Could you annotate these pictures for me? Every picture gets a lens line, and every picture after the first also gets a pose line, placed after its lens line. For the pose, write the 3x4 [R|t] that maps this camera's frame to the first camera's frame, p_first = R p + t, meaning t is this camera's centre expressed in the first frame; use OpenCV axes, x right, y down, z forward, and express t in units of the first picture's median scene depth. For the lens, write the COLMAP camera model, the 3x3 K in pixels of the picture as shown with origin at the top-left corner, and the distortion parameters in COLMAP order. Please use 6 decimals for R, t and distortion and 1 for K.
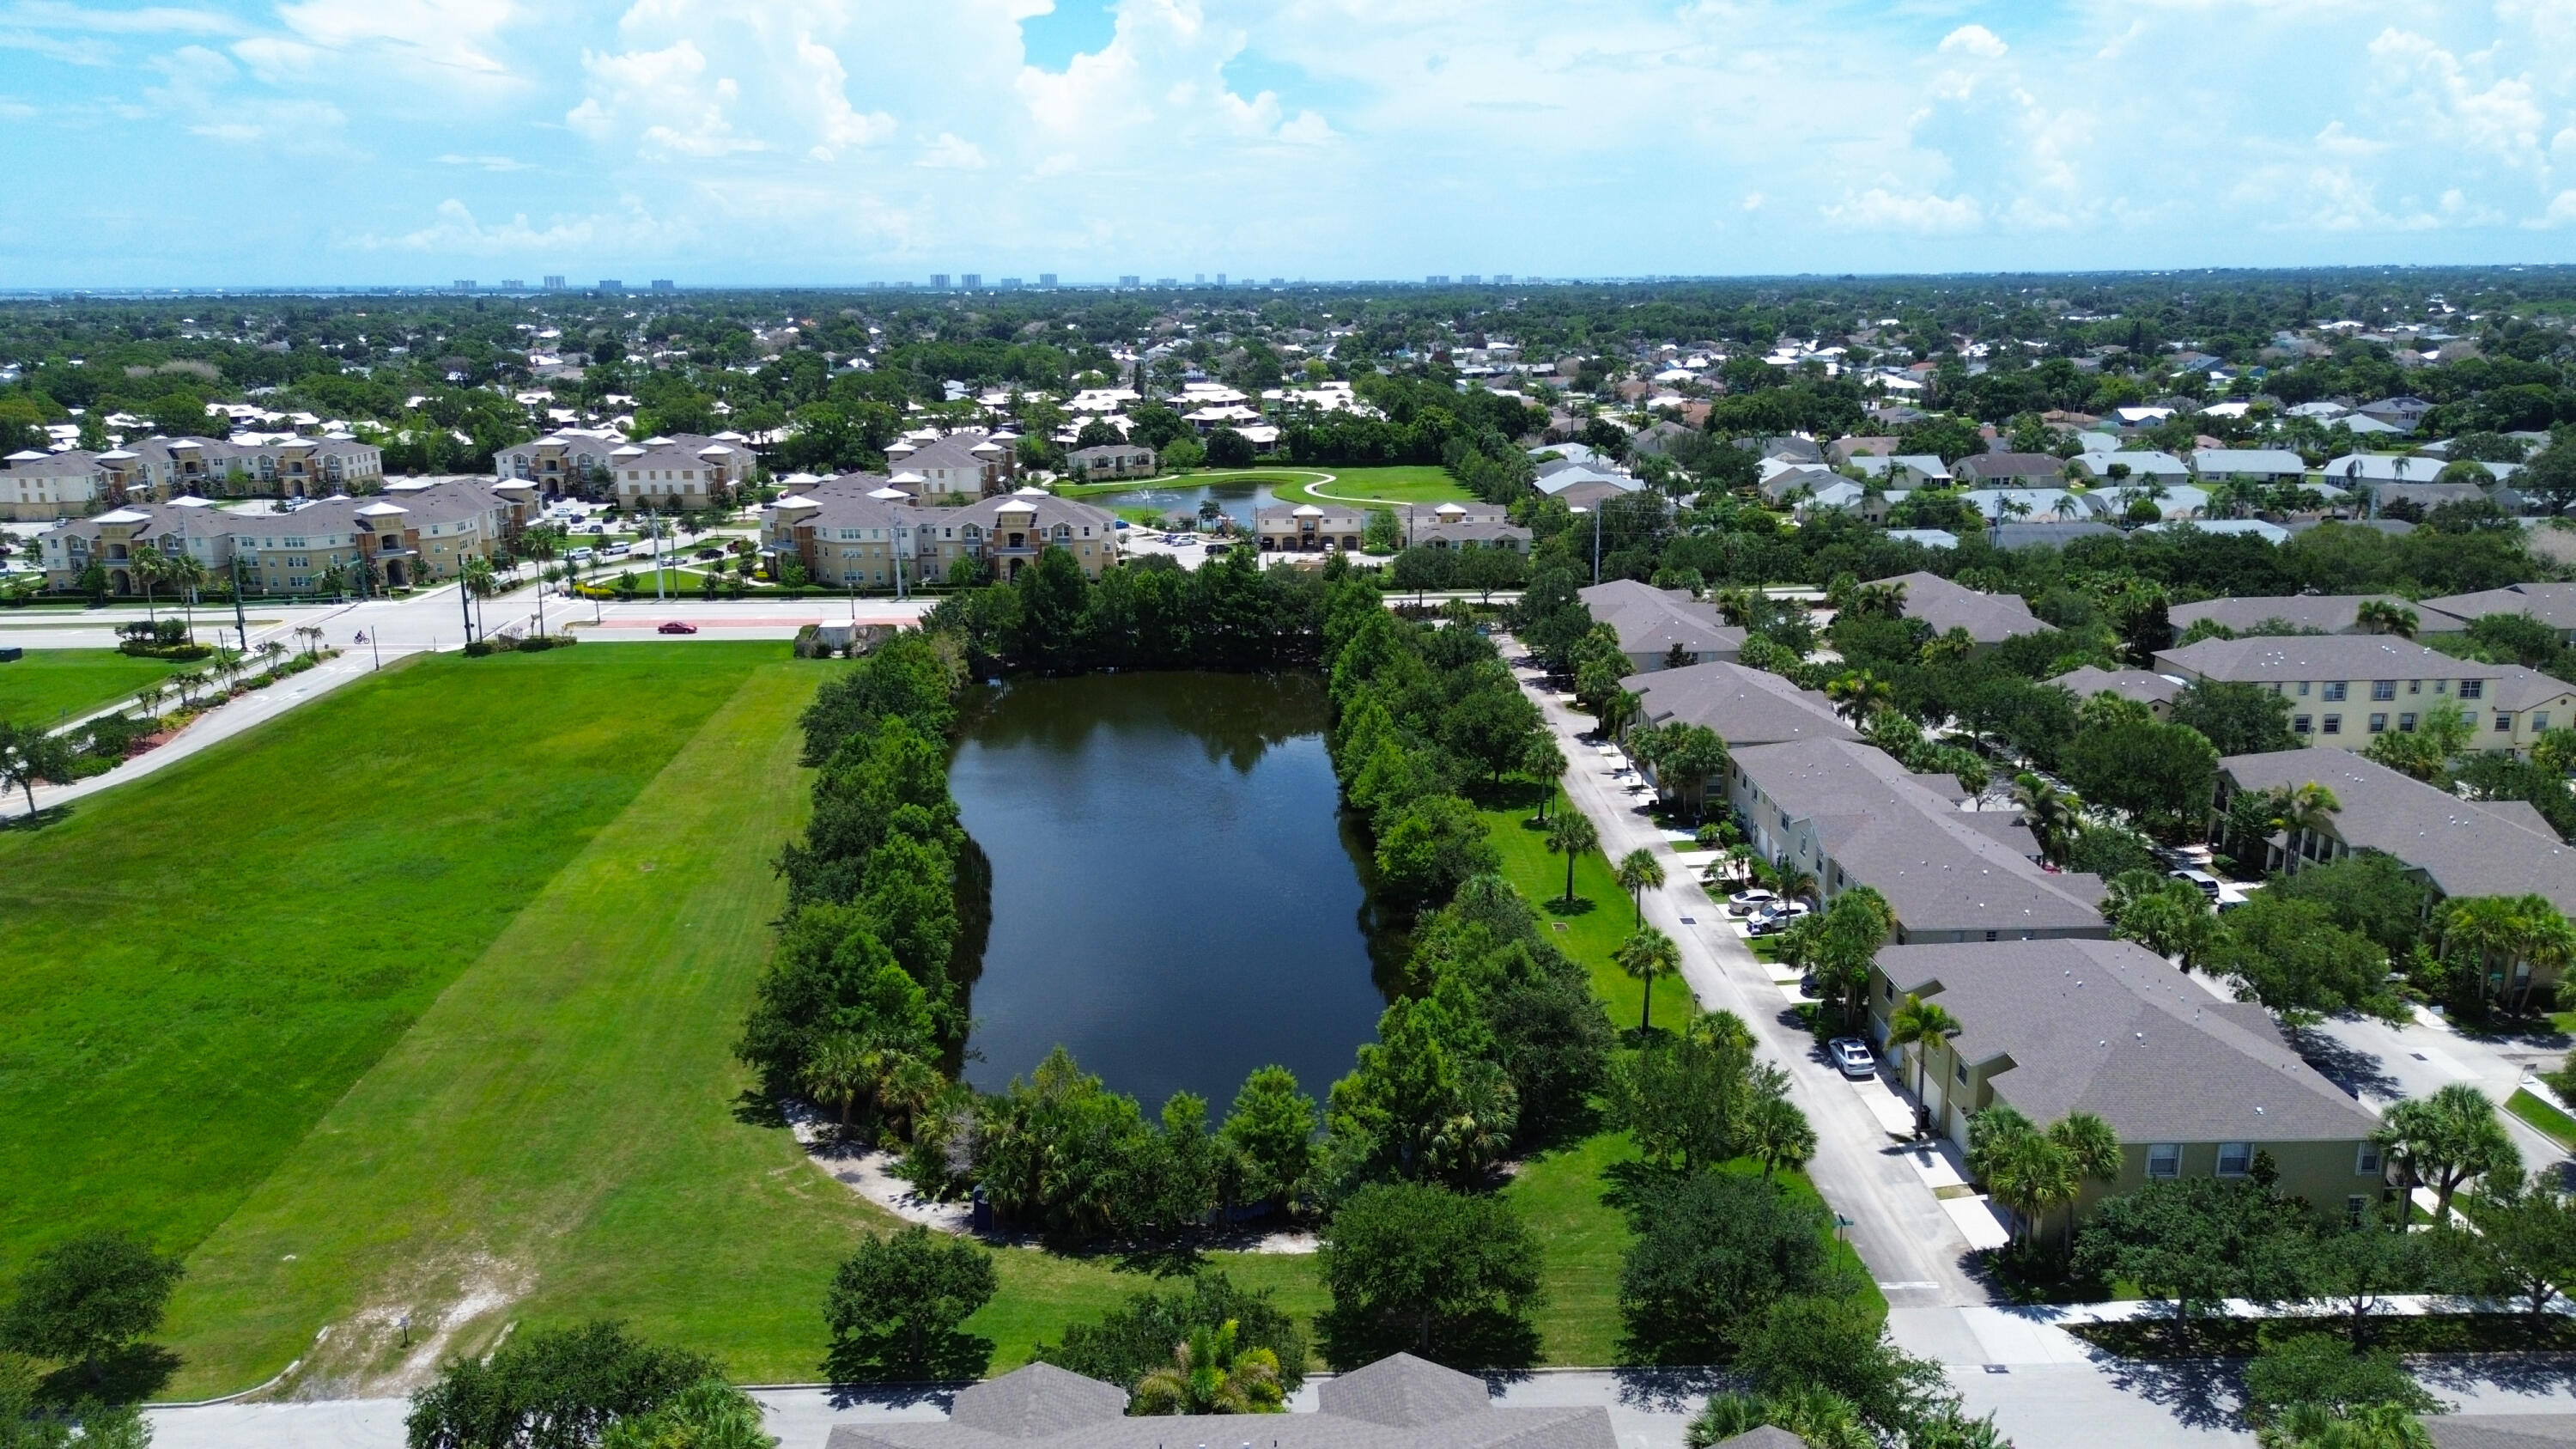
lens RADIAL K [[1838.8, 0, 1306.9], [0, 1838.8, 702.0], [0, 0, 1]] dist [0.088402, -0.094818]
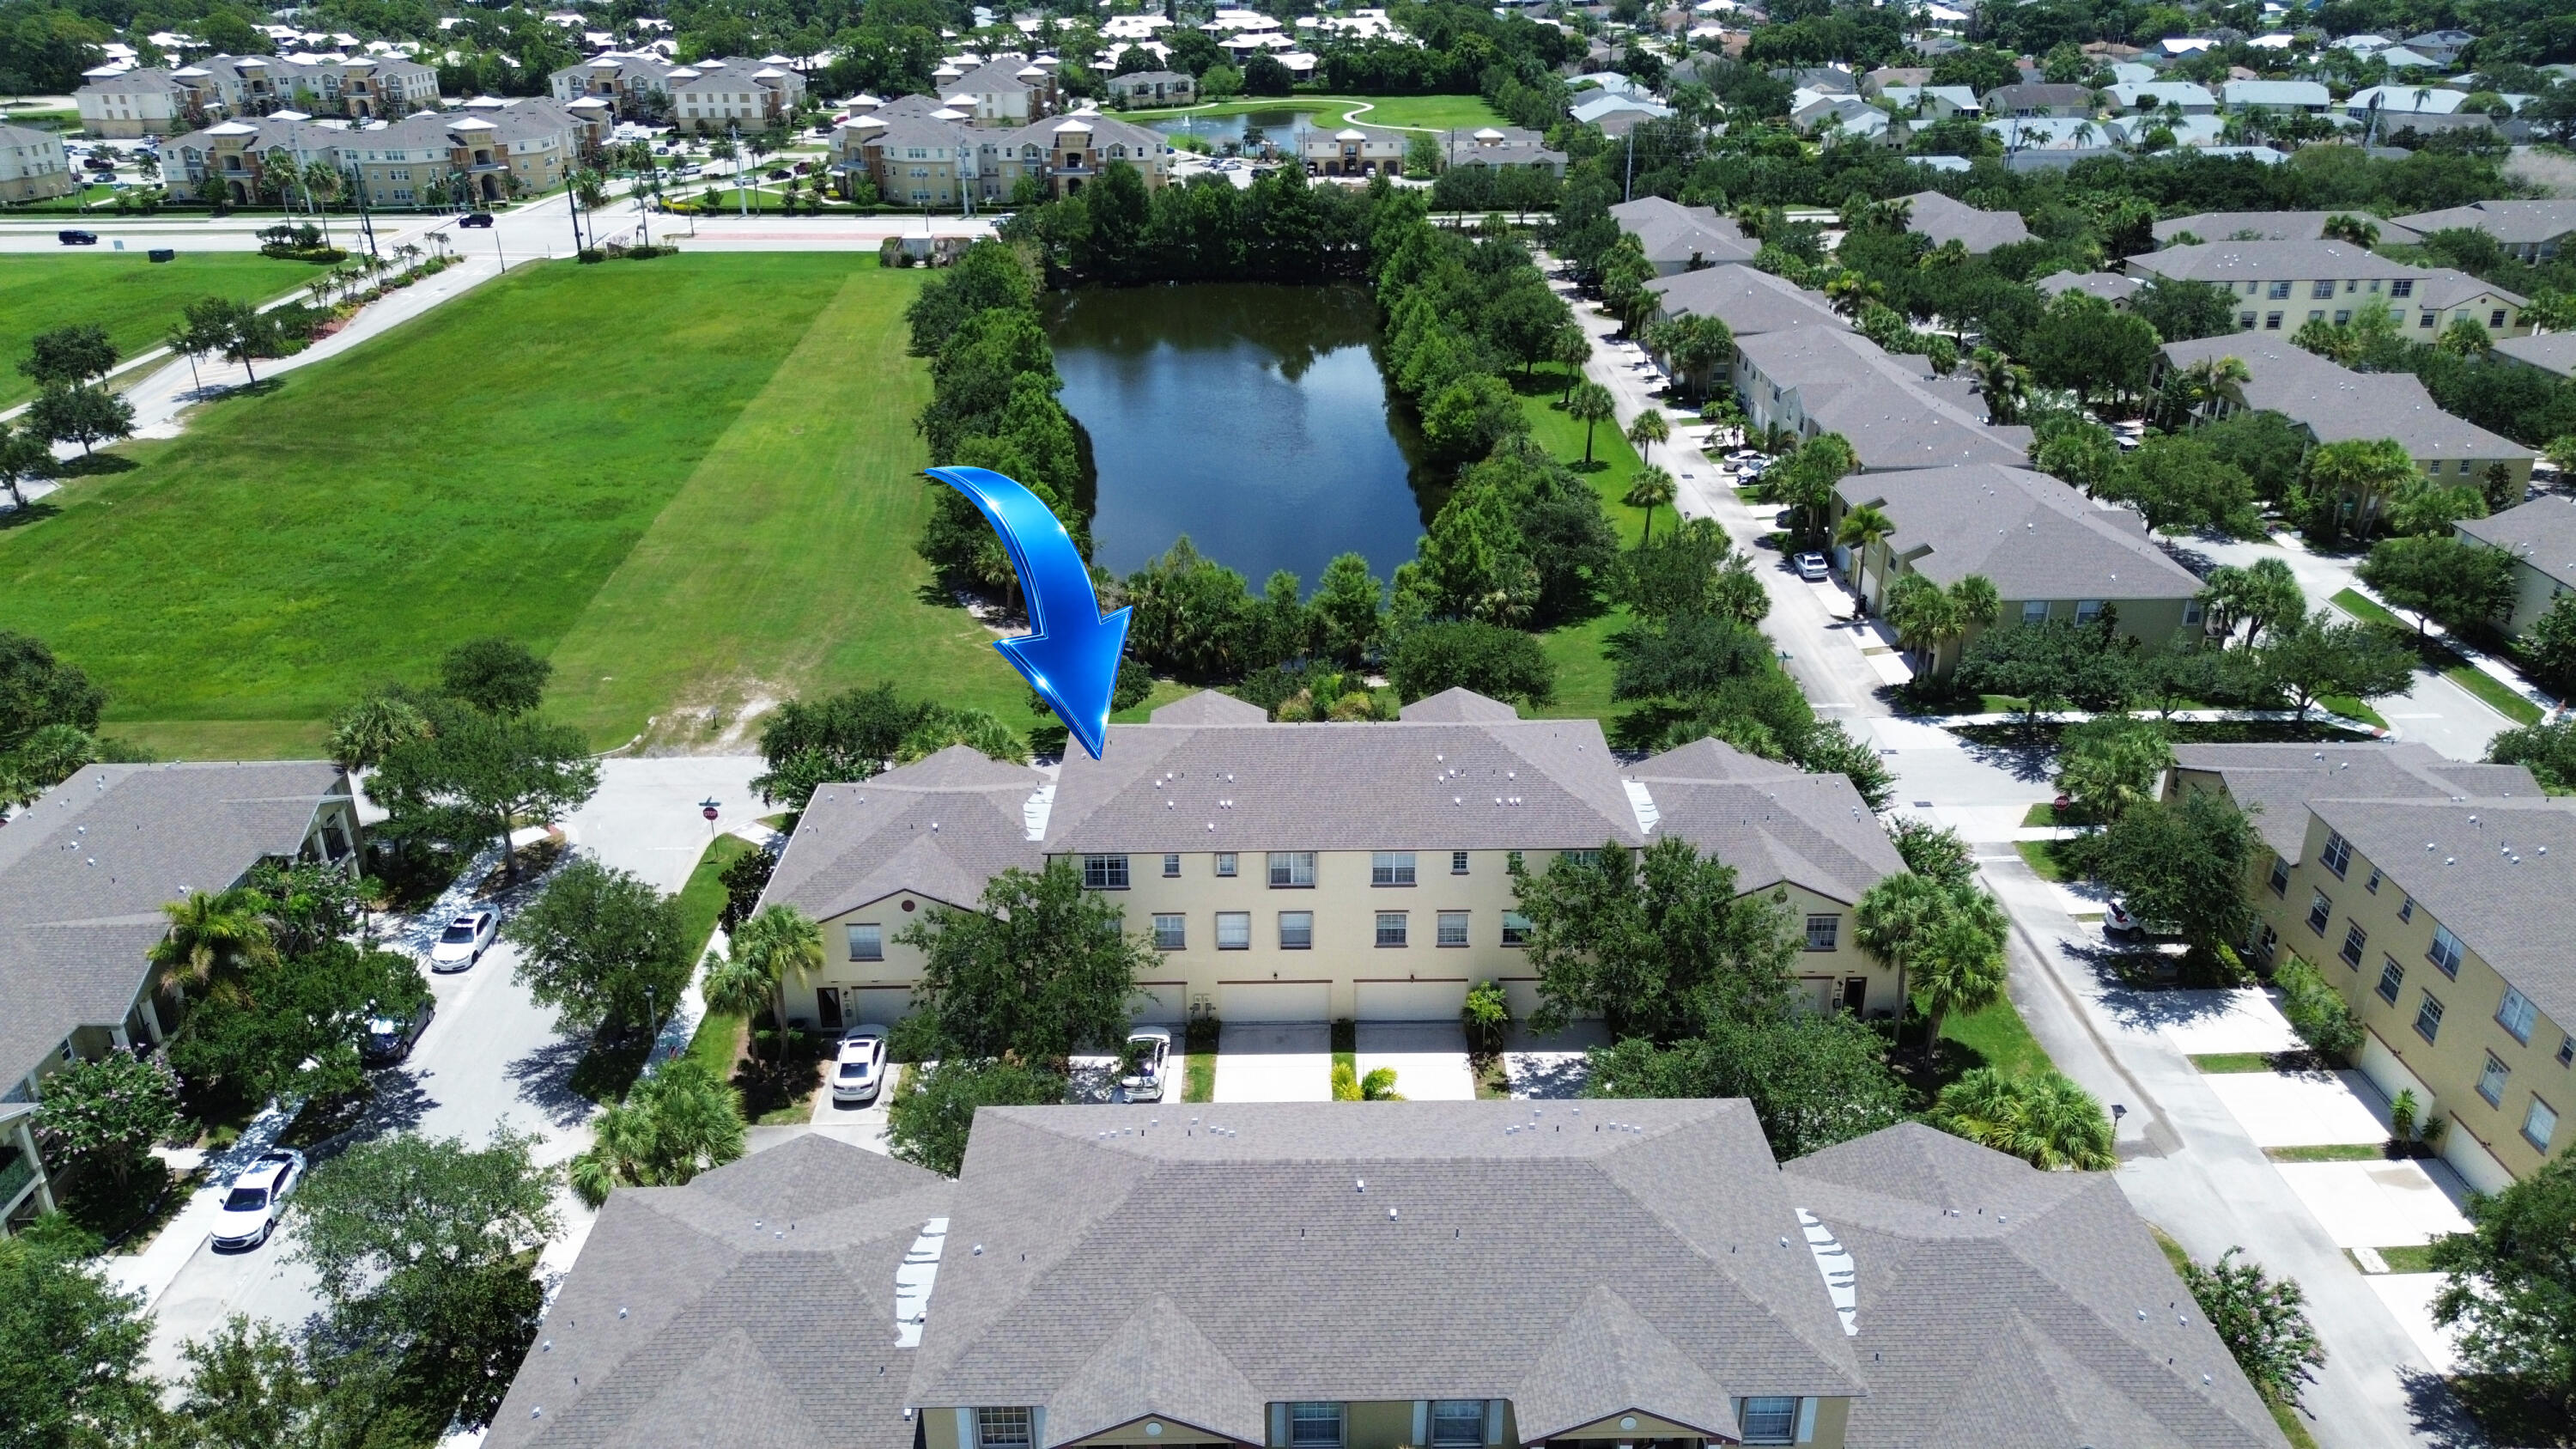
lens RADIAL K [[1867.1, 0, 1288.0], [0, 1867.1, 724.5], [0, 0, 1]] dist [0.062789, -0.053547]
pose [[0.999791, 0.012656, -0.016045, -0.014432], [-0.009448, 0.982465, 0.186207, 0.027330], [0.018120, -0.186017, 0.982379, -0.108019]]
